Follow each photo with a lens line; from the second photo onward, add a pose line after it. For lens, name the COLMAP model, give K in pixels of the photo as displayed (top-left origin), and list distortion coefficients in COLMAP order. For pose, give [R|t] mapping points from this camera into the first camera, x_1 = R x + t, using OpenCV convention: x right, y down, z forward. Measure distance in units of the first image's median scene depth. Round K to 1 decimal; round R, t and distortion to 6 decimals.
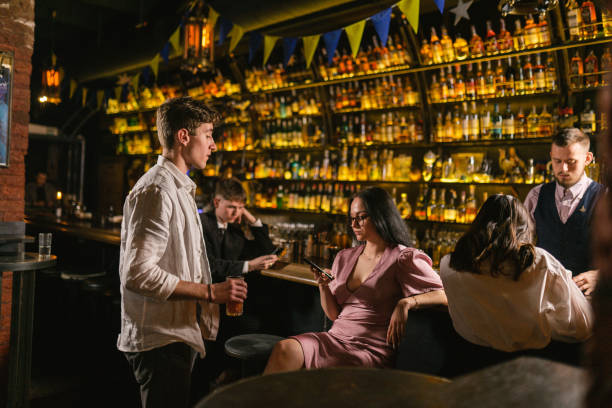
lens RADIAL K [[603.3, 0, 306.0], [0, 603.3, 204.0], [0, 0, 1]] dist [0.009990, 0.003596]
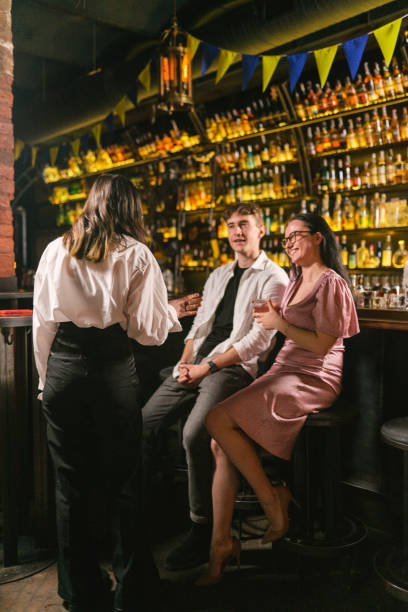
lens RADIAL K [[603.3, 0, 204.0], [0, 603.3, 306.0], [0, 0, 1]] dist [0.009990, 0.003596]
pose [[0.998580, -0.048705, -0.021586, -0.109851], [0.049463, 0.998124, 0.036078, 0.031123], [0.019788, -0.037094, 0.999116, 0.086679]]
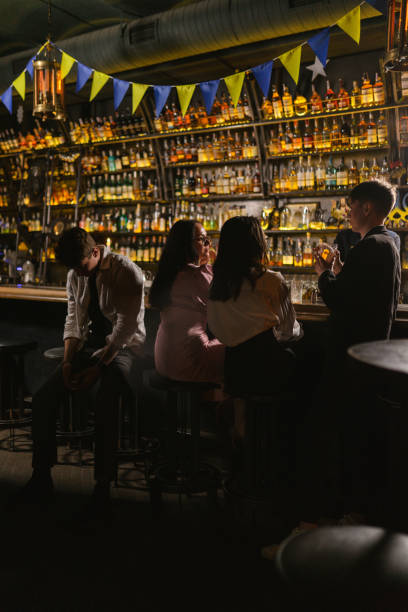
lens RADIAL K [[603.3, 0, 204.0], [0, 603.3, 306.0], [0, 0, 1]] dist [0.009990, 0.003596]
pose [[0.970675, -0.038869, 0.237231, -0.150879], [0.025496, 0.997922, 0.059182, 0.028138], [-0.239039, -0.051398, 0.969649, -0.026570]]
